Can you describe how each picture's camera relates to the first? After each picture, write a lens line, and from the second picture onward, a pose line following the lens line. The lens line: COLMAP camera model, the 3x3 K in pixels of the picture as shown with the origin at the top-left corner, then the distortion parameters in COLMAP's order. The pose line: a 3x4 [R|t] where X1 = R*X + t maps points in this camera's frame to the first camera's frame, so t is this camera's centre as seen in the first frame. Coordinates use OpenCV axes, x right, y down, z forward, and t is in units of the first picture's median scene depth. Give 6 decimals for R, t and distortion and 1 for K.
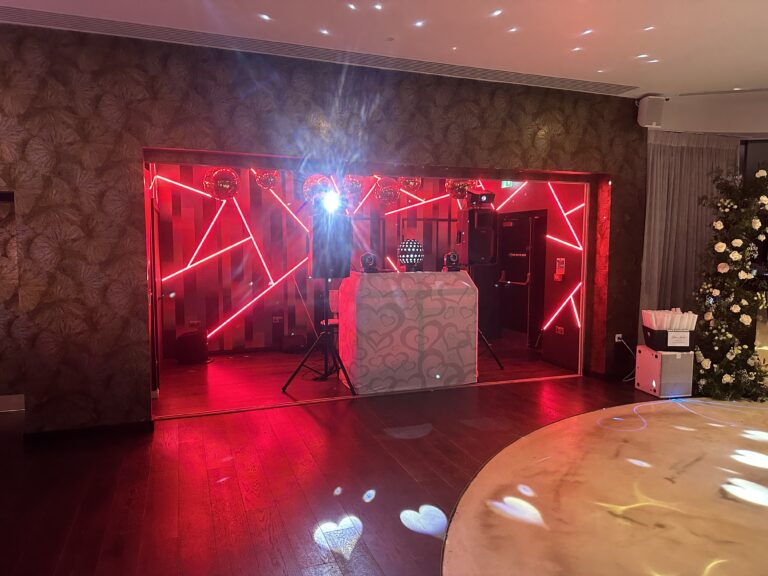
lens RADIAL K [[536.8, 0, 383.4], [0, 536.8, 286.8], [0, 0, 1]] dist [0.011464, -0.001003]
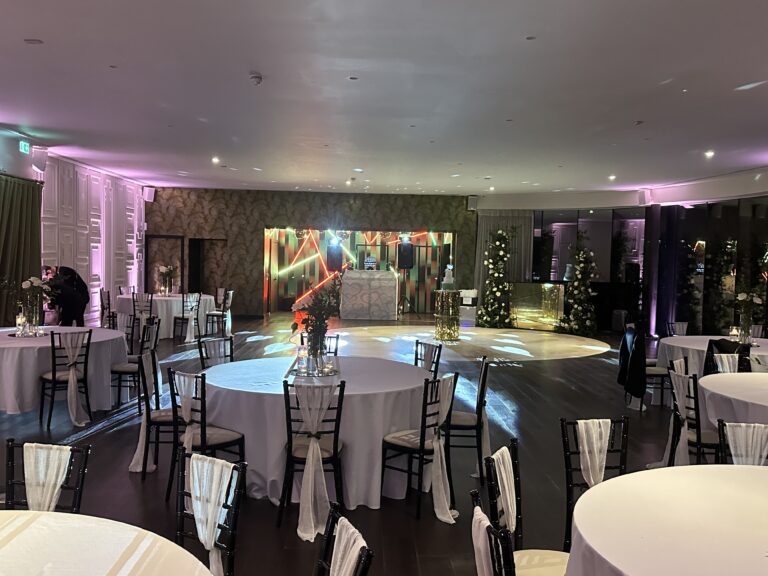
lens RADIAL K [[729.8, 0, 385.4], [0, 729.8, 289.1], [0, 0, 1]] dist [0.032787, 0.000000]
pose [[0.946054, 0.034512, -0.322166, 1.218931], [-0.047330, 0.998365, -0.032037, 0.162163], [0.320534, 0.045557, 0.946141, -2.113326]]
